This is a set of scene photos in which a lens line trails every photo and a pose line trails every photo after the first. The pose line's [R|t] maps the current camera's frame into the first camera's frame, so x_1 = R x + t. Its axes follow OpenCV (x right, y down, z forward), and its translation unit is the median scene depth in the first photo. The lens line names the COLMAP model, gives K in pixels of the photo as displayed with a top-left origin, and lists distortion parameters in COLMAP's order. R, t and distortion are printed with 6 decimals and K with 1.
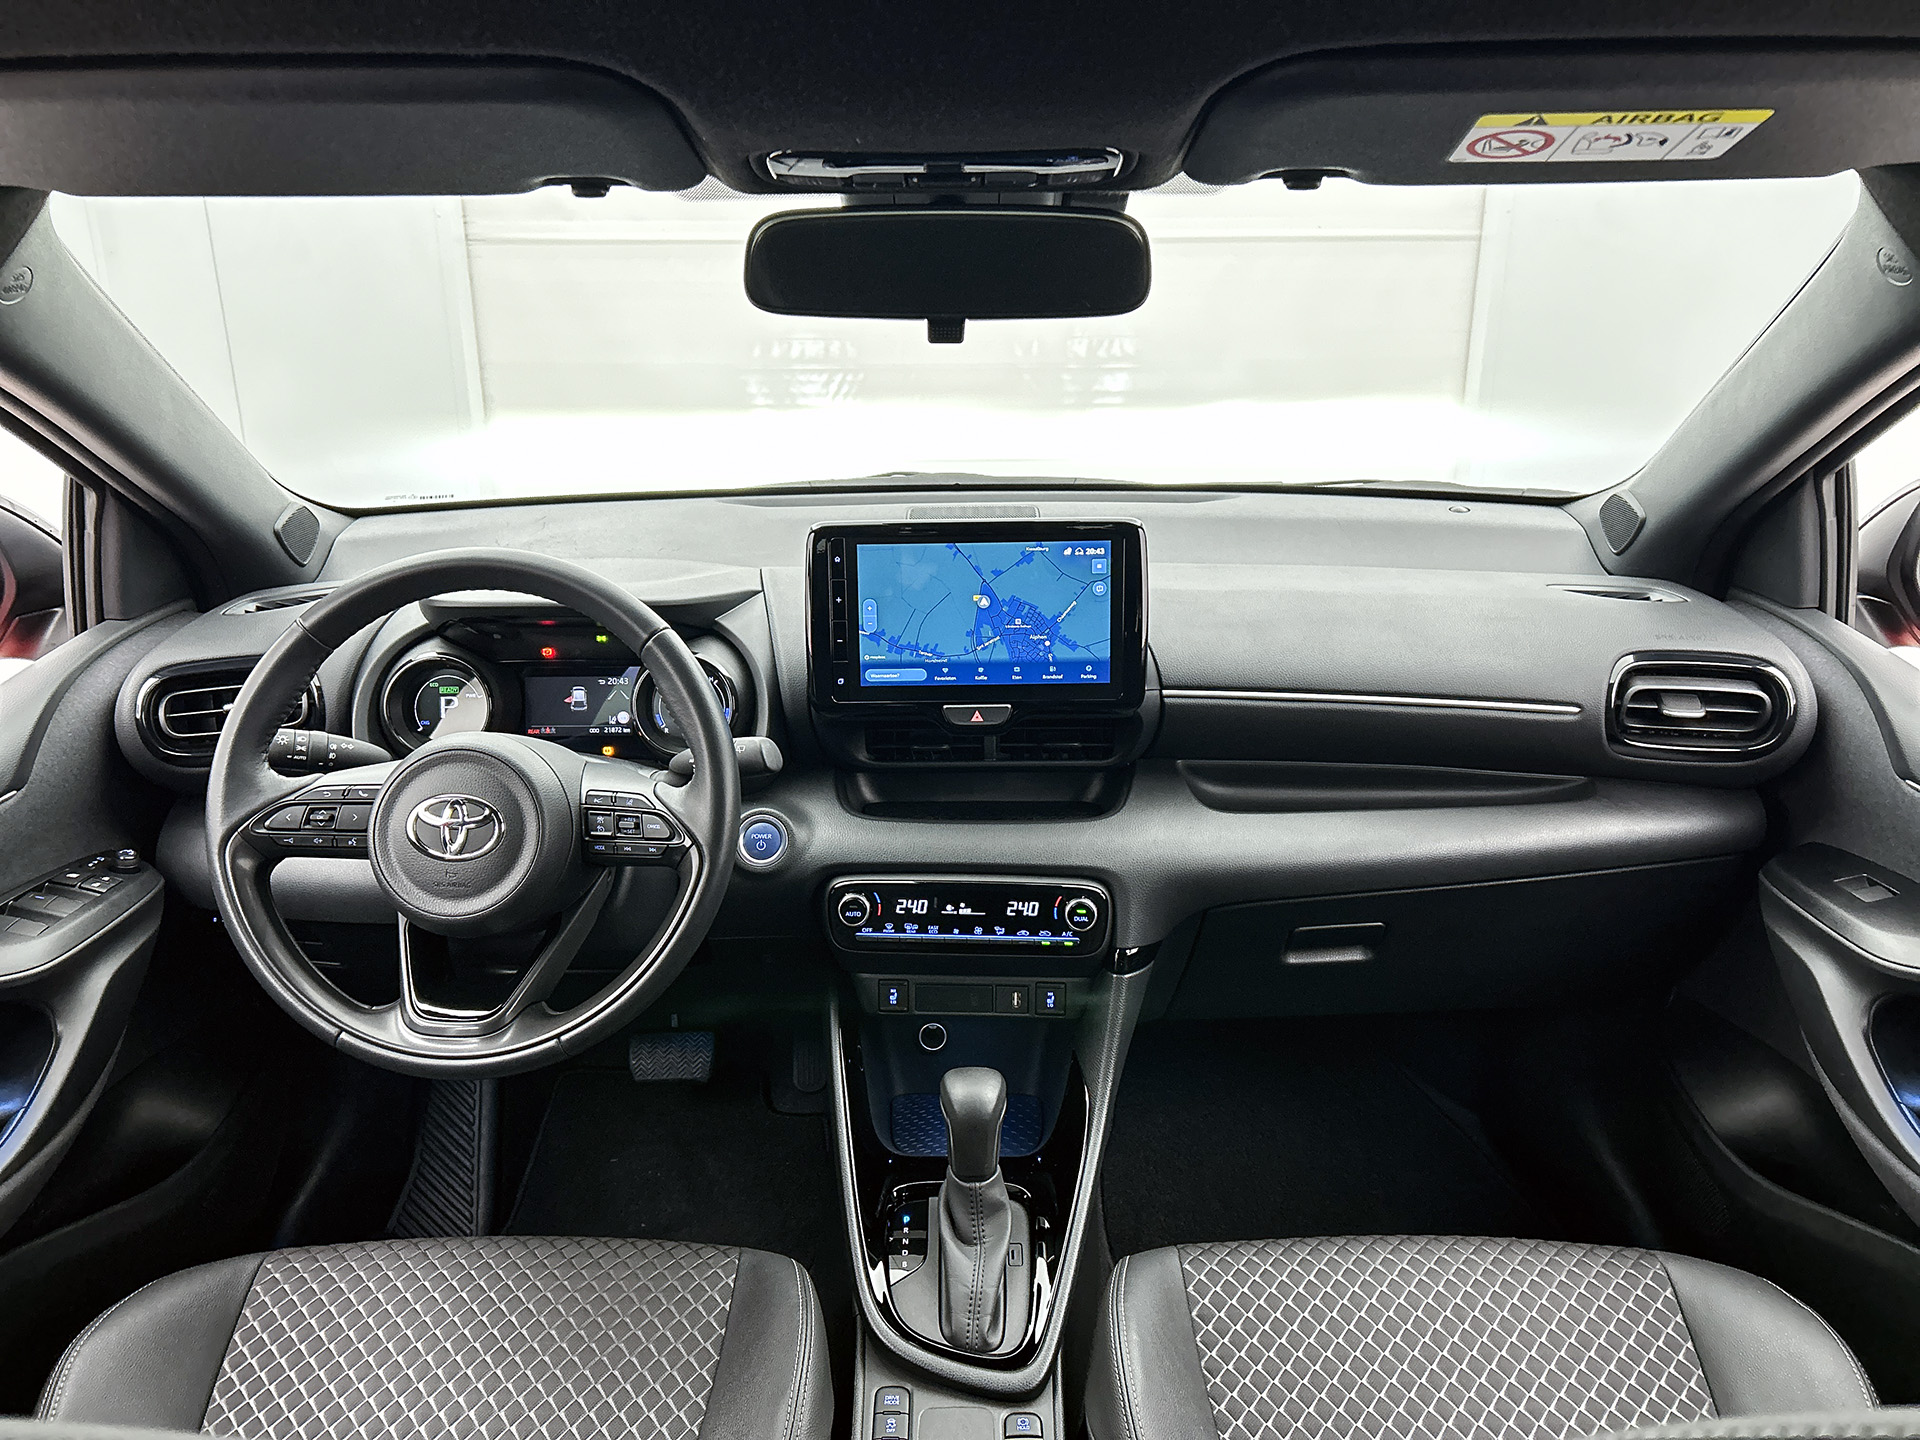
lens RADIAL K [[1470.7, 0, 958.2], [0, 1470.7, 727.6], [0, 0, 1]] dist [0.055430, -0.062426]
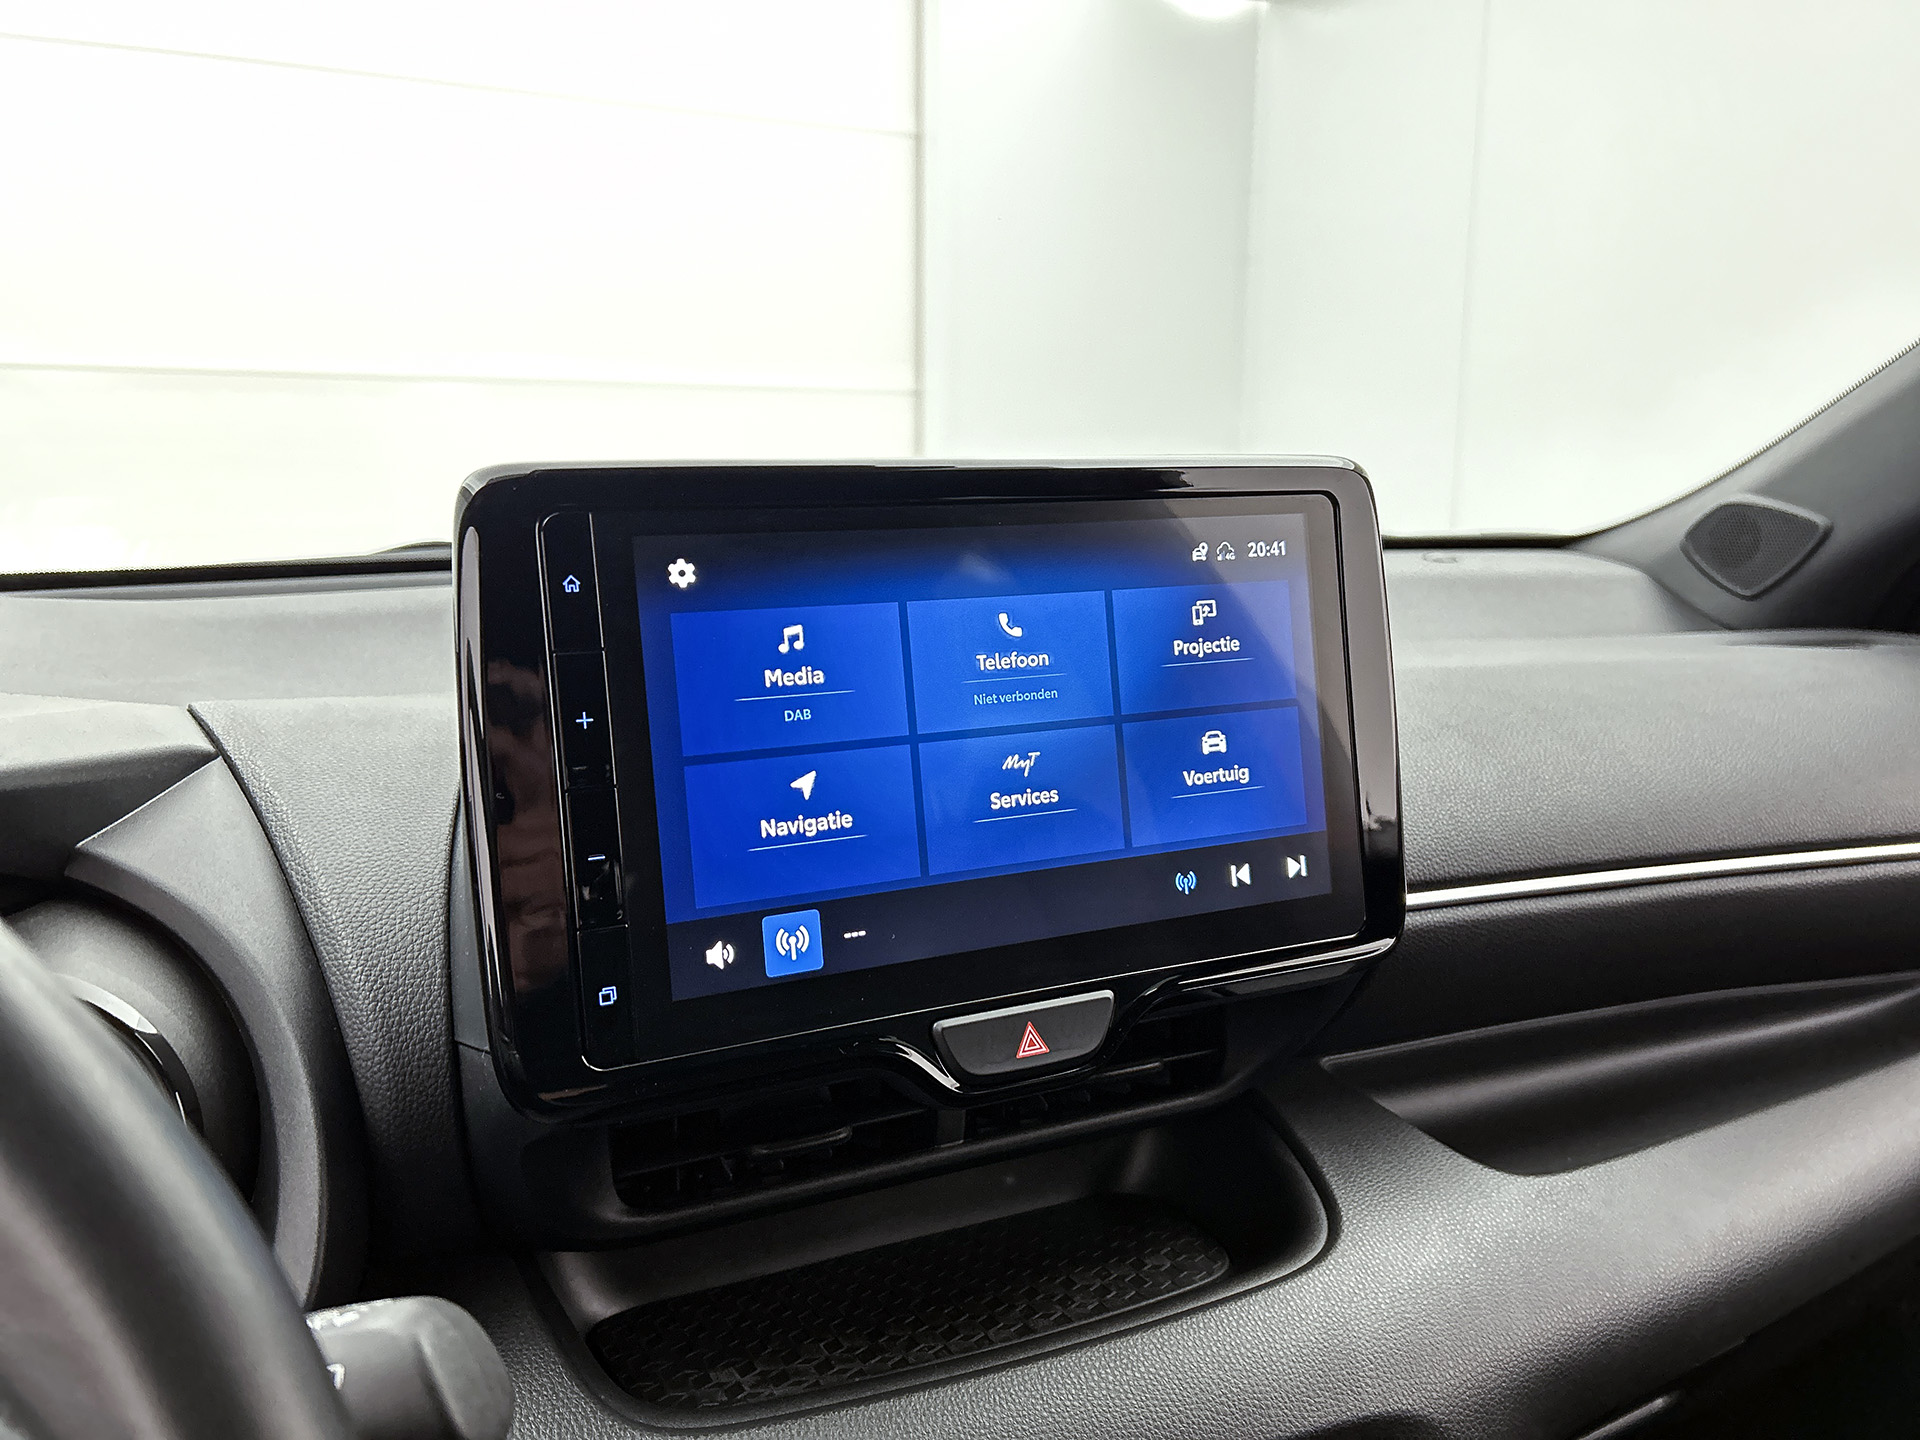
lens RADIAL K [[1470.7, 0, 972.4], [0, 1470.7, 728.2], [0, 0, 1]] dist [0.055430, -0.062426]
pose [[0.898040, -0.070566, 0.434217, -0.138885], [0.135924, 0.983263, -0.121323, -0.038285], [-0.418388, 0.167973, 0.892601, 0.695995]]
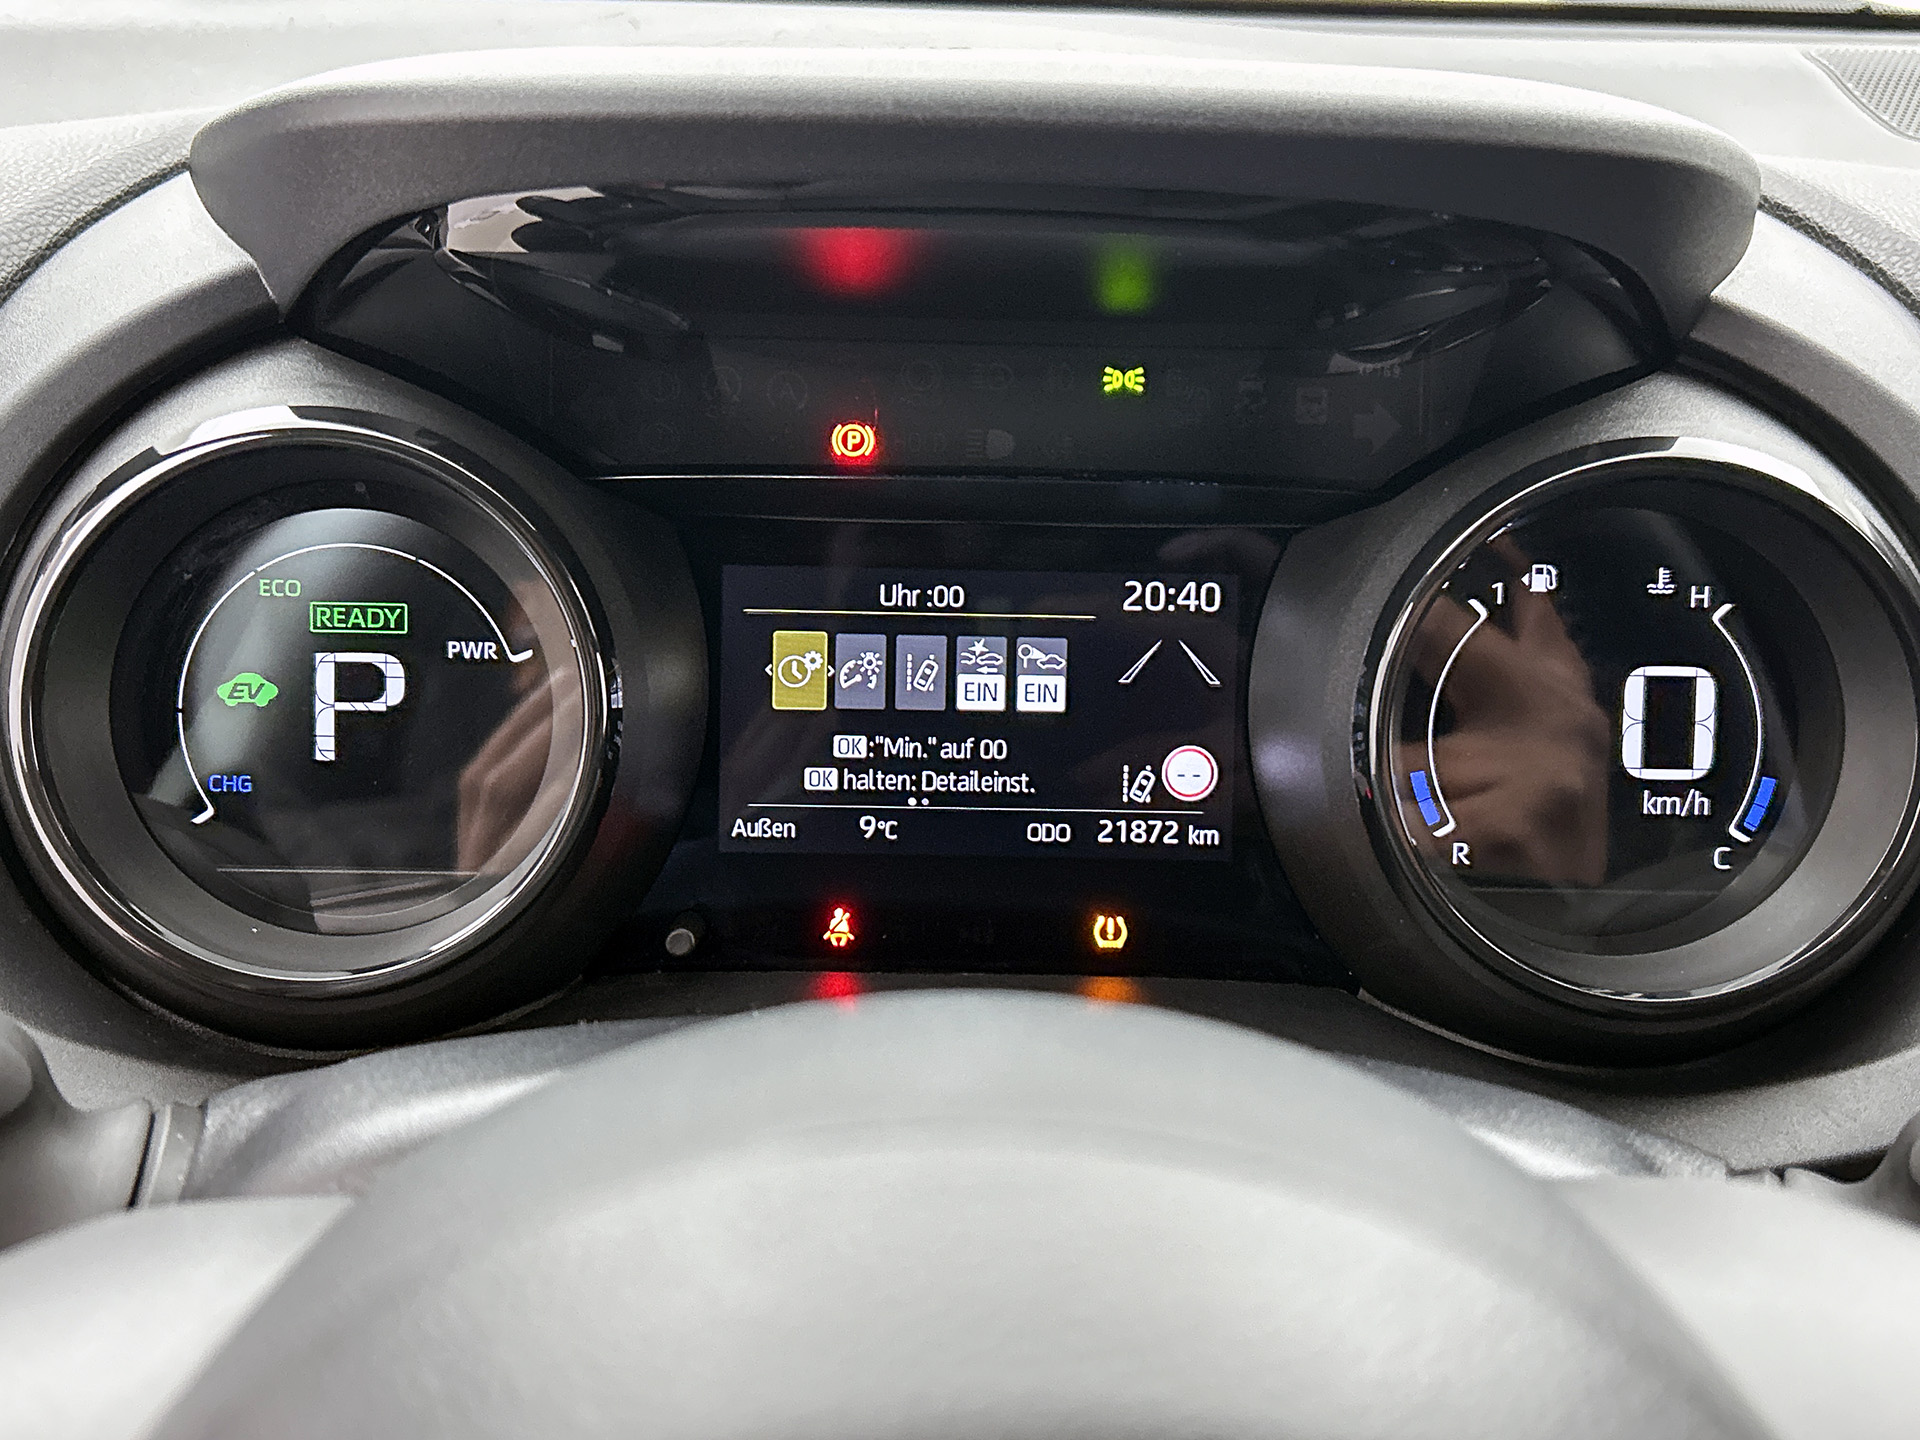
lens RADIAL K [[1961.3, 0, 955.2], [0, 1961.3, 726.7], [0, 0, 1]] dist [0.082179, 0.000000]
pose [[0.998497, 0.025720, 0.048394, -0.294293], [-0.027087, 0.999246, 0.027798, -0.021837], [-0.047642, -0.029068, 0.998441, 0.782163]]
